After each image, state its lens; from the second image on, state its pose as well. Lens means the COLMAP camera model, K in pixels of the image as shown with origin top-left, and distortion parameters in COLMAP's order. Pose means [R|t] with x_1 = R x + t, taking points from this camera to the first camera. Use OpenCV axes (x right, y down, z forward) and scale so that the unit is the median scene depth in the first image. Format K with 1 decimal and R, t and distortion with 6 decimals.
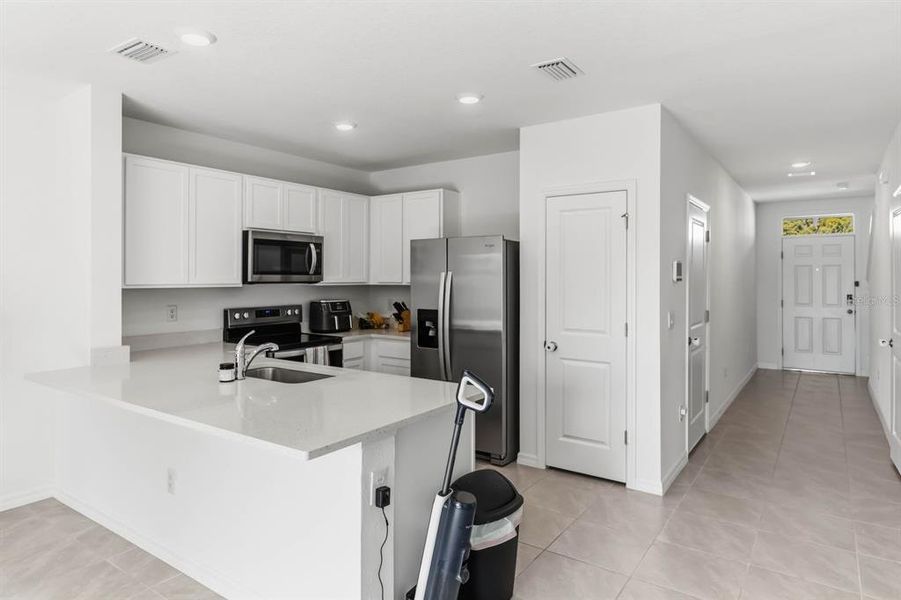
lens RADIAL K [[534.8, 0, 452.0], [0, 534.8, 274.0], [0, 0, 1]] dist [0.001752, 0.000297]
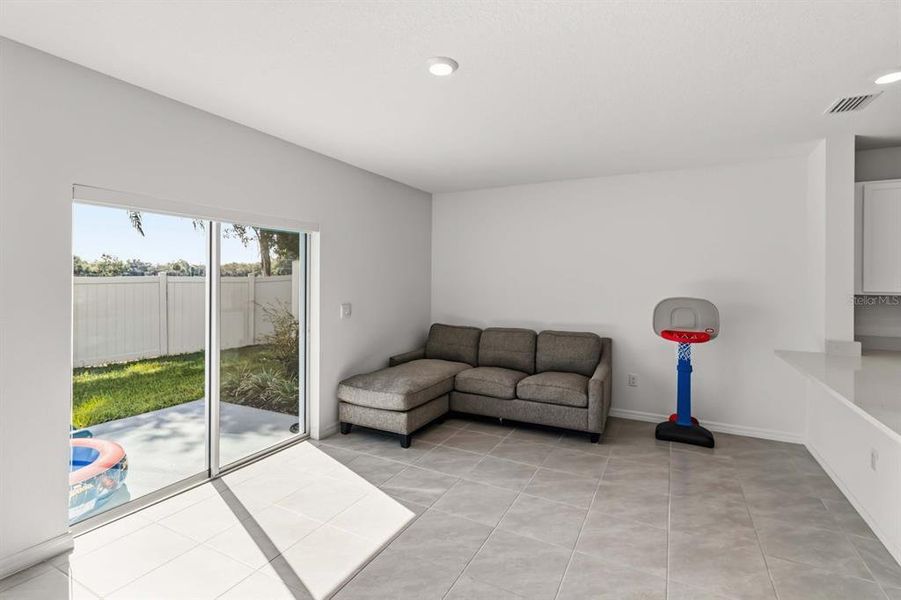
lens RADIAL K [[425.0, 0, 453.6], [0, 425.0, 280.7], [0, 0, 1]] dist [0.001826, 0.000594]
pose [[0.125269, 0.003379, -0.992117, 0.180569], [-0.000957, 0.999994, 0.003285, -0.005643], [0.992122, 0.000538, 0.125271, -0.021999]]
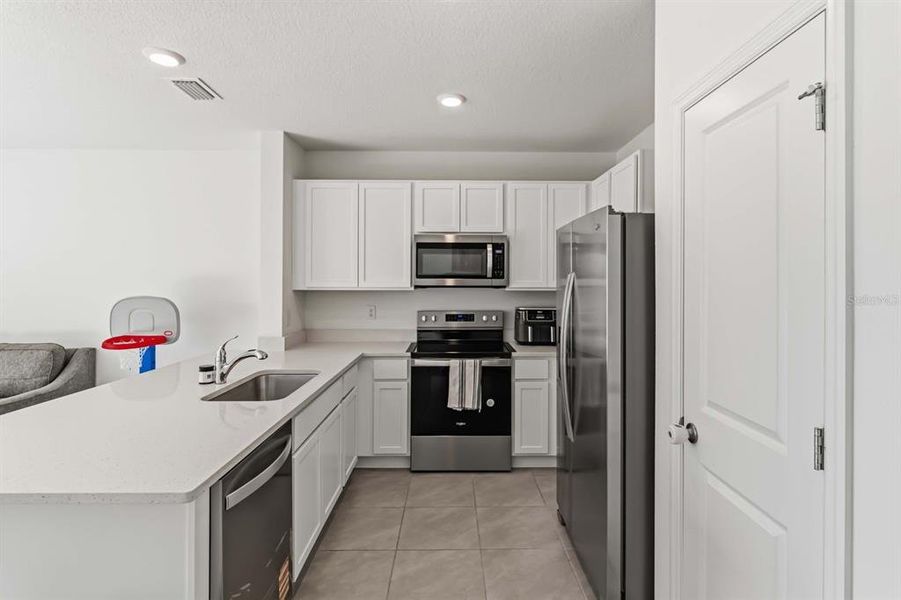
lens RADIAL K [[448.3, 0, 456.1], [0, 448.3, 278.9], [0, 0, 1]] dist [0.003047, 0.000531]
pose [[0.578812, -0.002056, -0.815458, 0.354054], [0.003551, 0.999994, 0.000000, 0.002195], [0.815453, -0.002895, 0.578816, 0.564423]]
